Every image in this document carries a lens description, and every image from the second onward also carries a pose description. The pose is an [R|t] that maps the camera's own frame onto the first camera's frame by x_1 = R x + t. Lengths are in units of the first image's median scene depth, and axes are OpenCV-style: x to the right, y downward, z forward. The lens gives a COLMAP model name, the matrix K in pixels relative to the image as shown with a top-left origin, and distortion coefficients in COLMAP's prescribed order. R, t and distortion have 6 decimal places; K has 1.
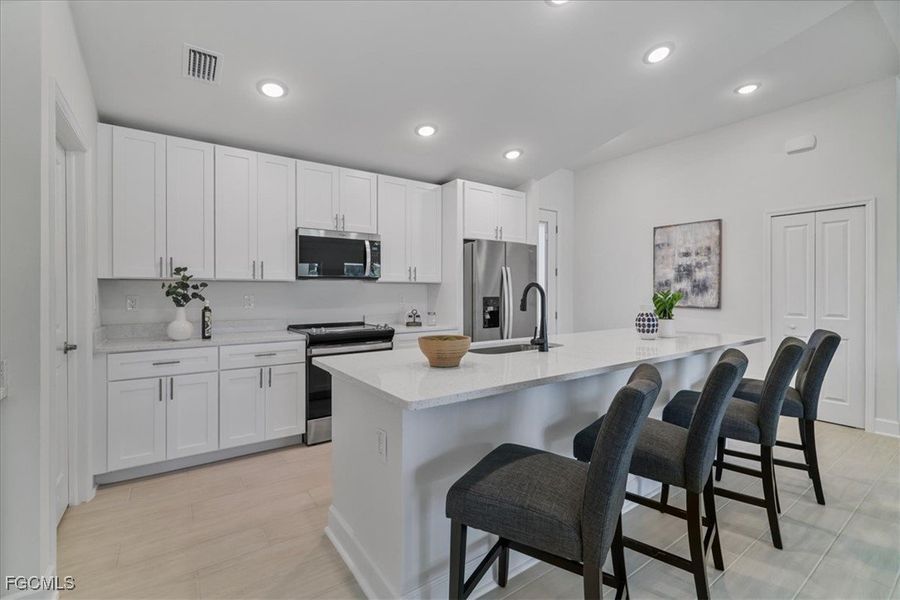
lens RADIAL K [[398.0, 0, 451.6], [0, 398.0, 294.4], [0, 0, 1]] dist [0.000526, 0.000164]
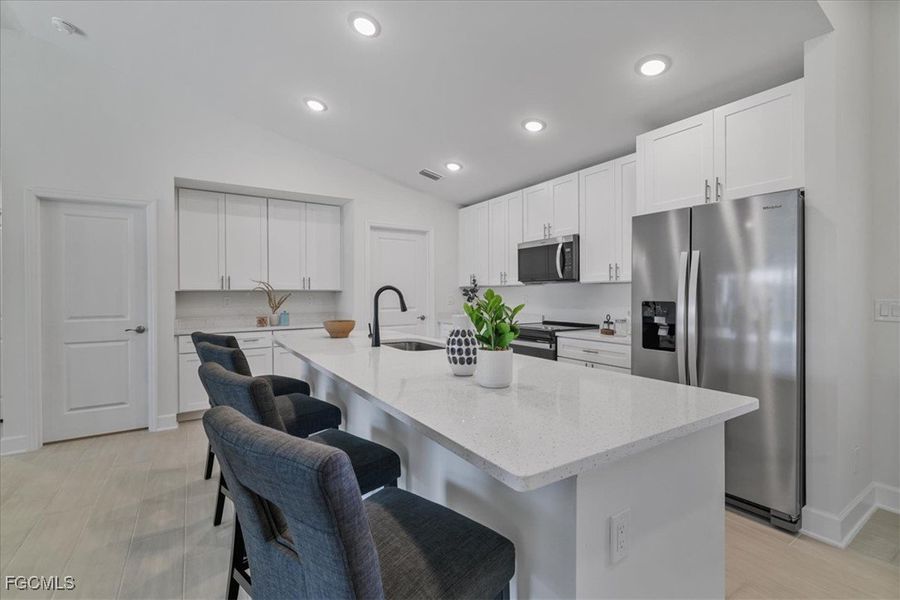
lens RADIAL K [[398.0, 0, 451.6], [0, 398.0, 294.4], [0, 0, 1]] dist [0.000526, 0.000164]
pose [[-0.042830, 0.002728, -0.999079, 0.761748], [-0.004066, 0.999988, 0.002904, -0.005473], [0.999074, 0.004187, -0.042818, 0.710160]]
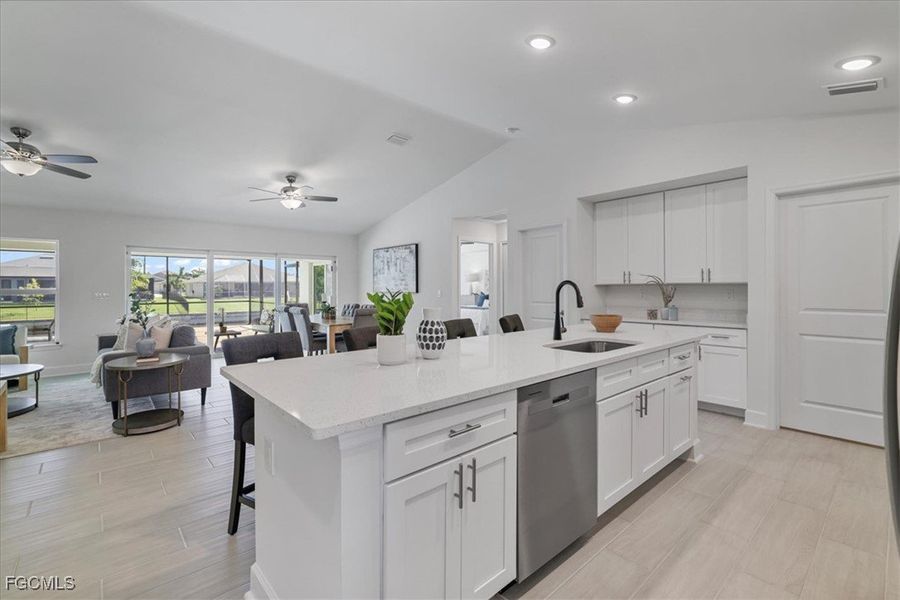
lens RADIAL K [[403.1, 0, 453.4], [0, 403.1, 284.3], [0, 0, 1]] dist [0.001363, 0.000513]
pose [[-0.993624, 0.003155, -0.112702, 0.375468], [0.003200, 0.999995, -0.000215, -0.011553], [0.112701, -0.000574, -0.993629, 1.206576]]
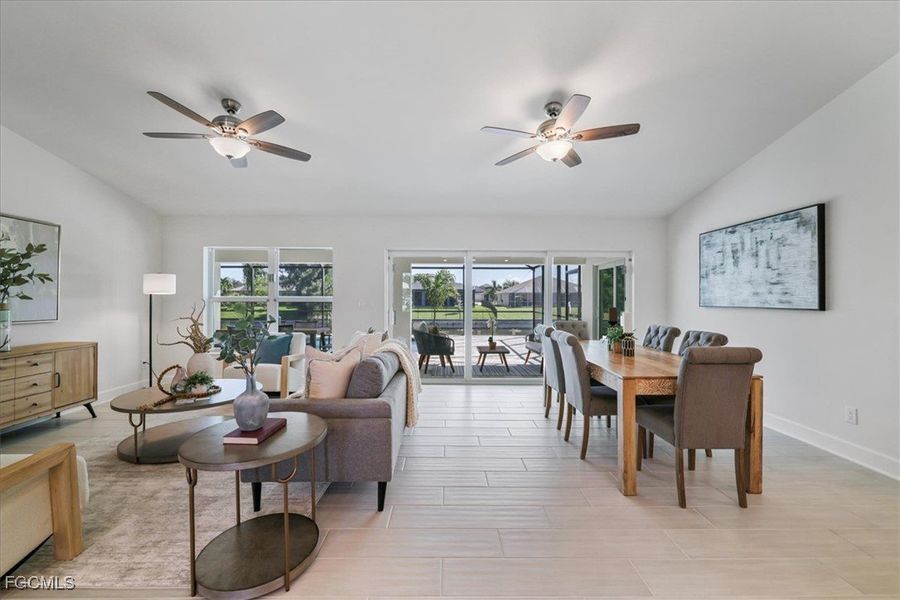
lens RADIAL K [[375.8, 0, 452.0], [0, 375.8, 296.2], [0, 0, 1]] dist [-0.000489, 0.000008]
pose [[-0.822653, -0.000797, 0.568543, 0.523132], [-0.000027, 0.999999, 0.001362, -0.004838], [-0.568543, 0.001105, -0.822653, 0.451520]]
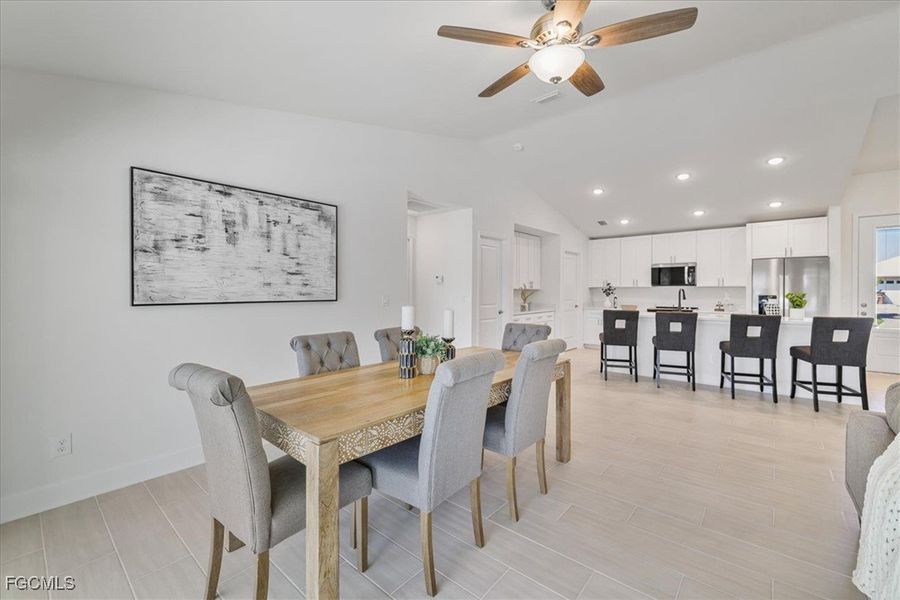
lens RADIAL K [[374.5, 0, 451.9], [0, 374.5, 292.5], [0, 0, 1]] dist [-0.000100, -0.000029]
pose [[0.241092, 0.005567, -0.970486, 1.258837], [-0.008879, 0.999954, 0.003530, 0.000674], [0.970462, 0.007765, 0.241130, -0.579034]]
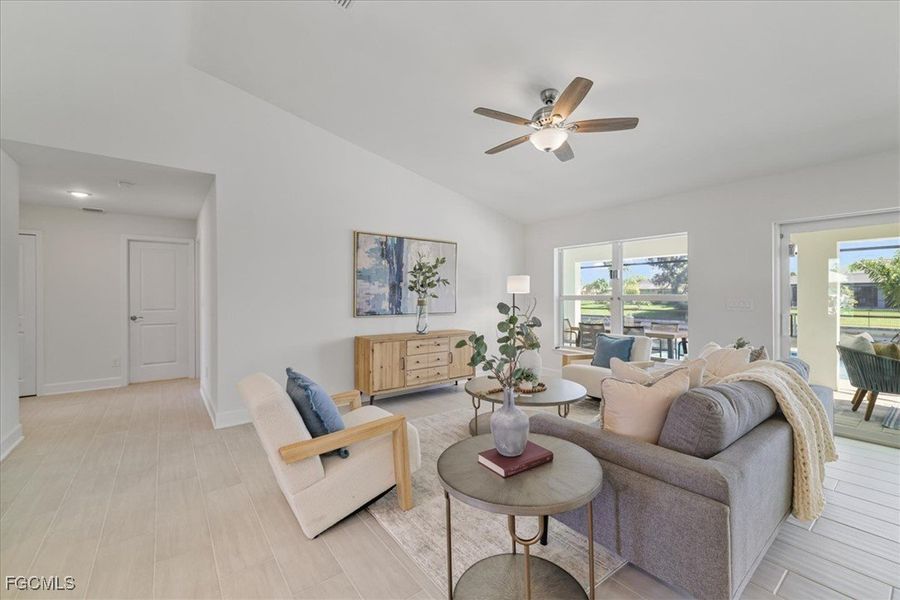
lens RADIAL K [[375.8, 0, 452.0], [0, 375.8, 296.2], [0, 0, 1]] dist [-0.000489, 0.000008]
pose [[-0.036116, -0.001066, 0.999347, 0.602082], [0.007866, 0.999968, 0.001350, -0.002439], [-0.999317, 0.007910, -0.036106, 0.294136]]
